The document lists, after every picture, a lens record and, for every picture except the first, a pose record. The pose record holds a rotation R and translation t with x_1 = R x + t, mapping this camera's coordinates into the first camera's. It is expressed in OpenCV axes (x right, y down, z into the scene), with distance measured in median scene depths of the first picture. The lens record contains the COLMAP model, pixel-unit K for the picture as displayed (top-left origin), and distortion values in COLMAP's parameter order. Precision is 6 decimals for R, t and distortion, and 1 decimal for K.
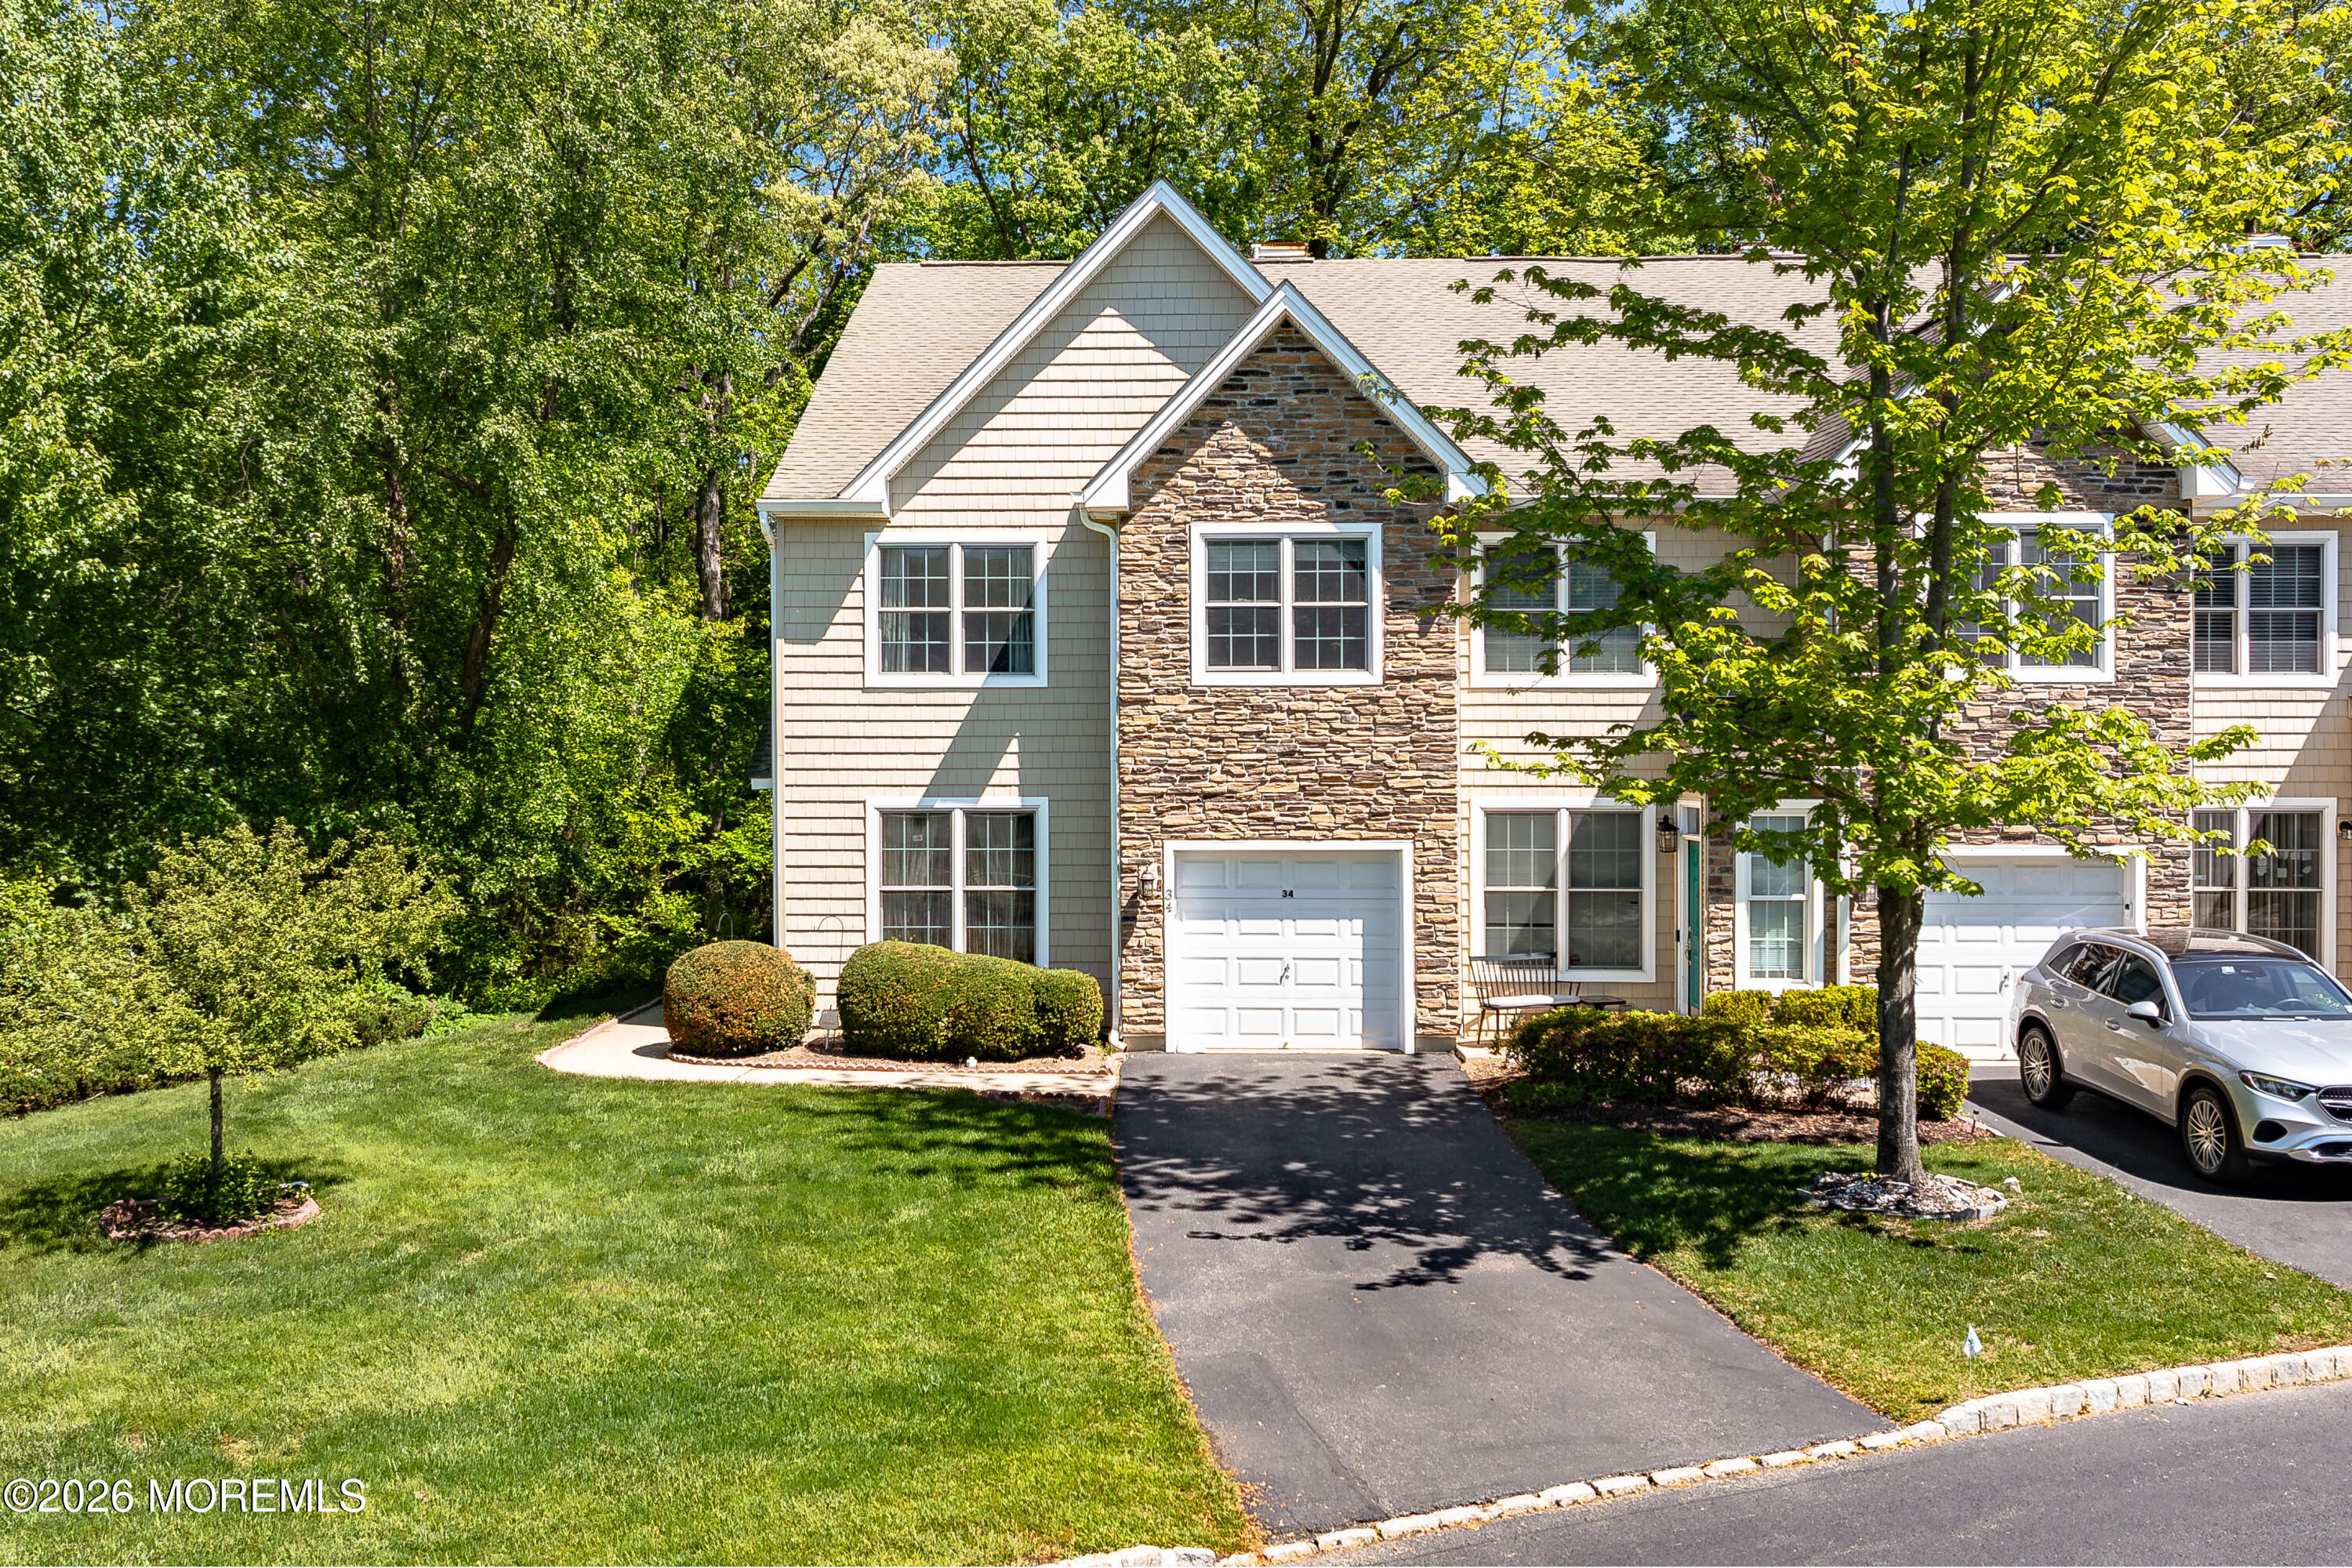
lens RADIAL K [[1947.1, 0, 1151.4], [0, 1947.1, 777.5], [0, 0, 1]] dist [-0.014500, -0.015069]
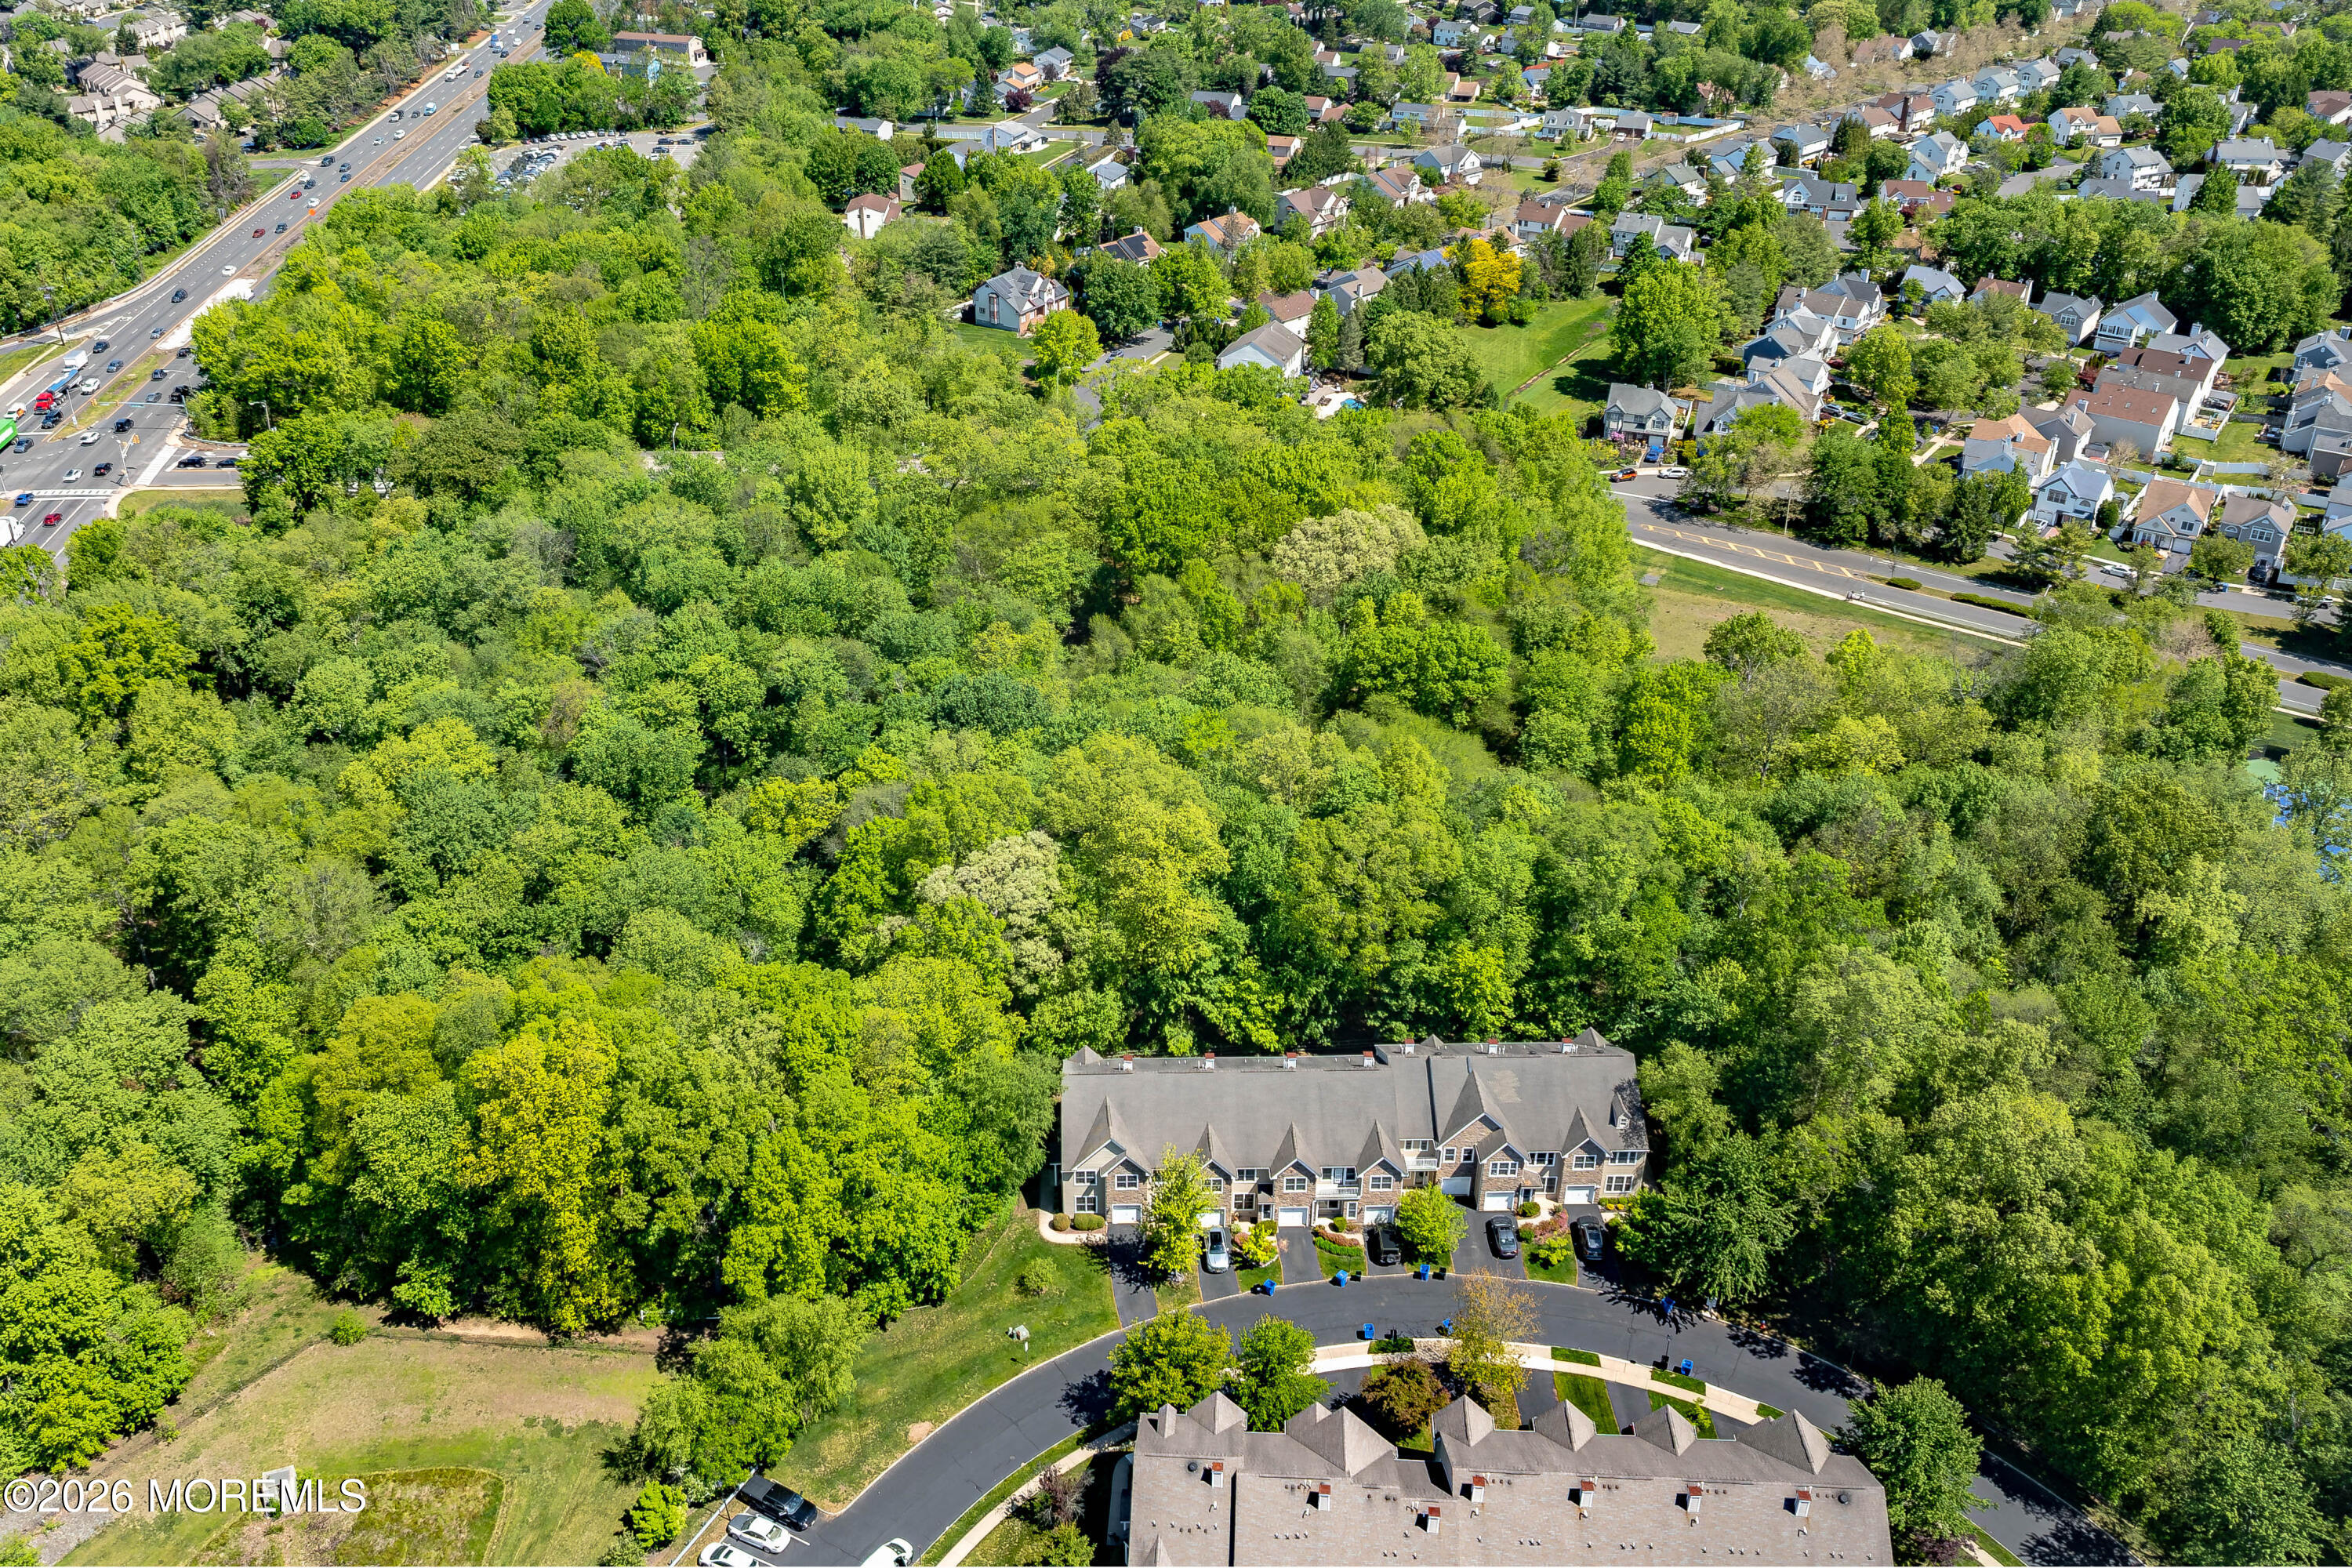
lens RADIAL K [[1947.1, 0, 1159.3], [0, 1947.1, 780.4], [0, 0, 1]] dist [-0.014500, -0.015069]
pose [[0.998107, -0.020926, 0.057838, -0.234442], [-0.010249, 0.870610, 0.491866, -5.627381], [-0.060647, -0.491528, 0.868748, -5.335882]]
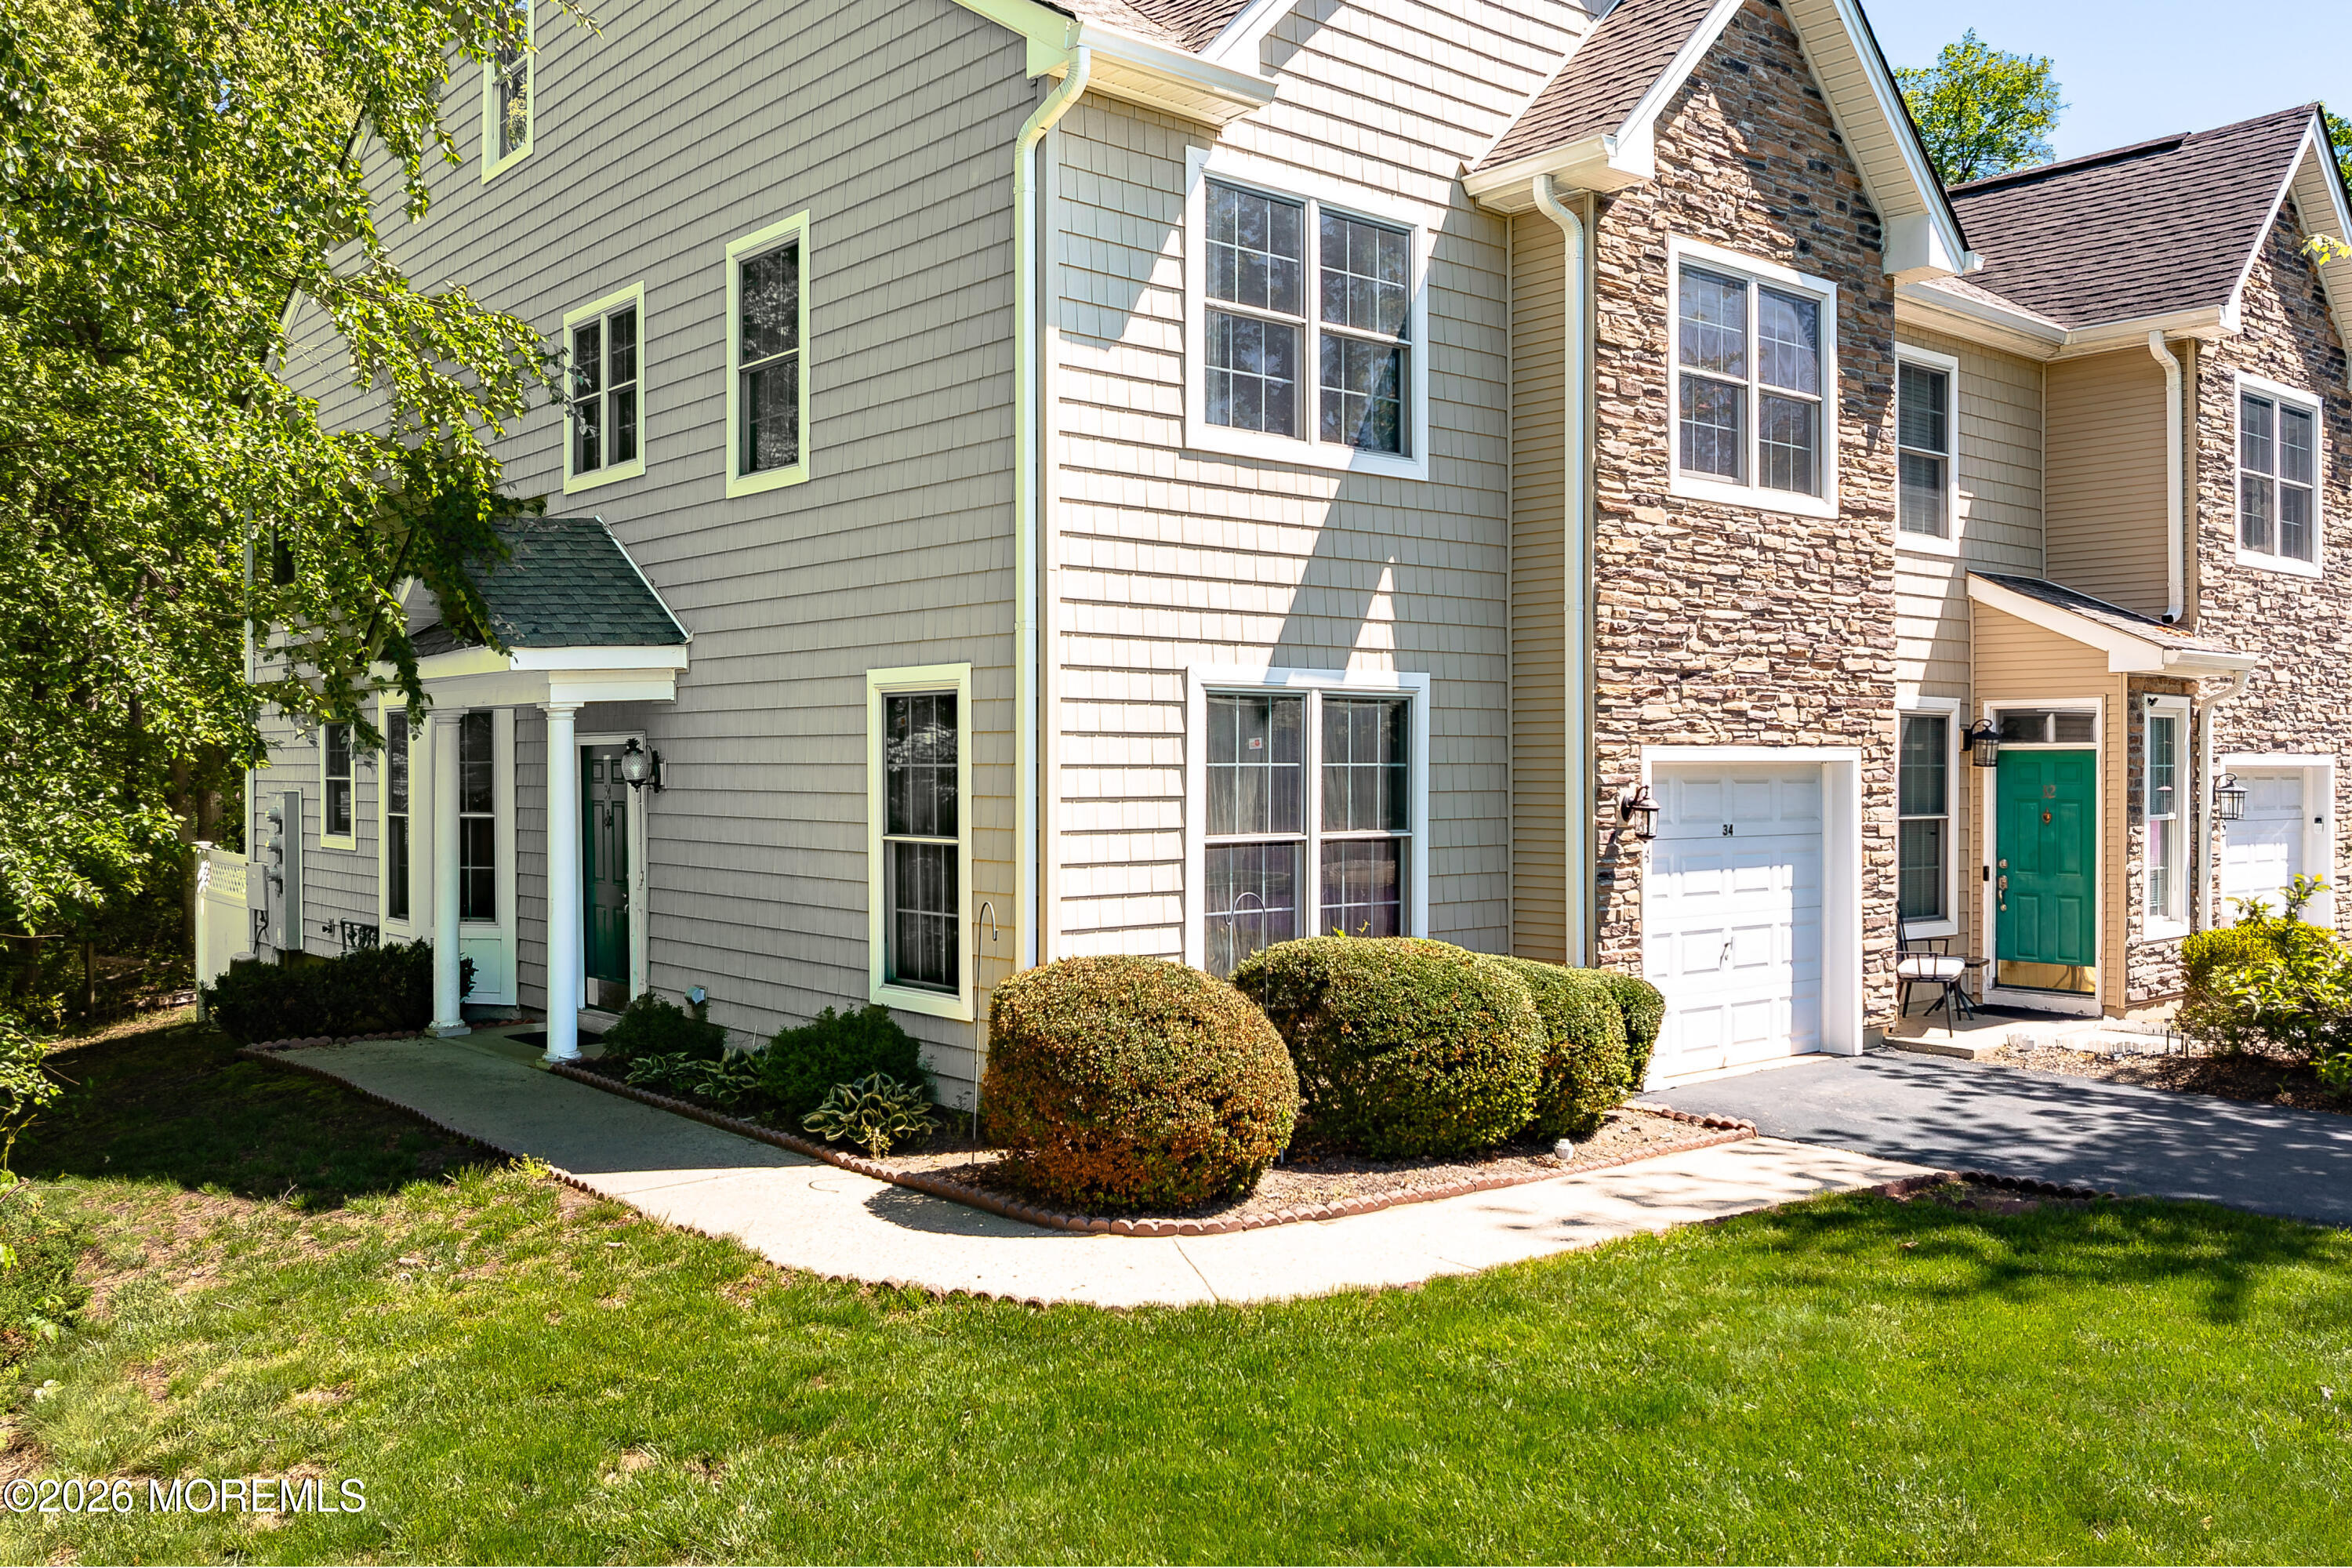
lens RADIAL K [[1947.1, 0, 1185.1], [0, 1947.1, 777.9], [0, 0, 1]] dist [-0.014500, -0.015069]
pose [[0.747767, -0.004064, 0.663948, -0.504472], [0.002649, 0.999992, 0.003138, 0.040238], [-0.663955, -0.000588, 0.747772, 0.639813]]
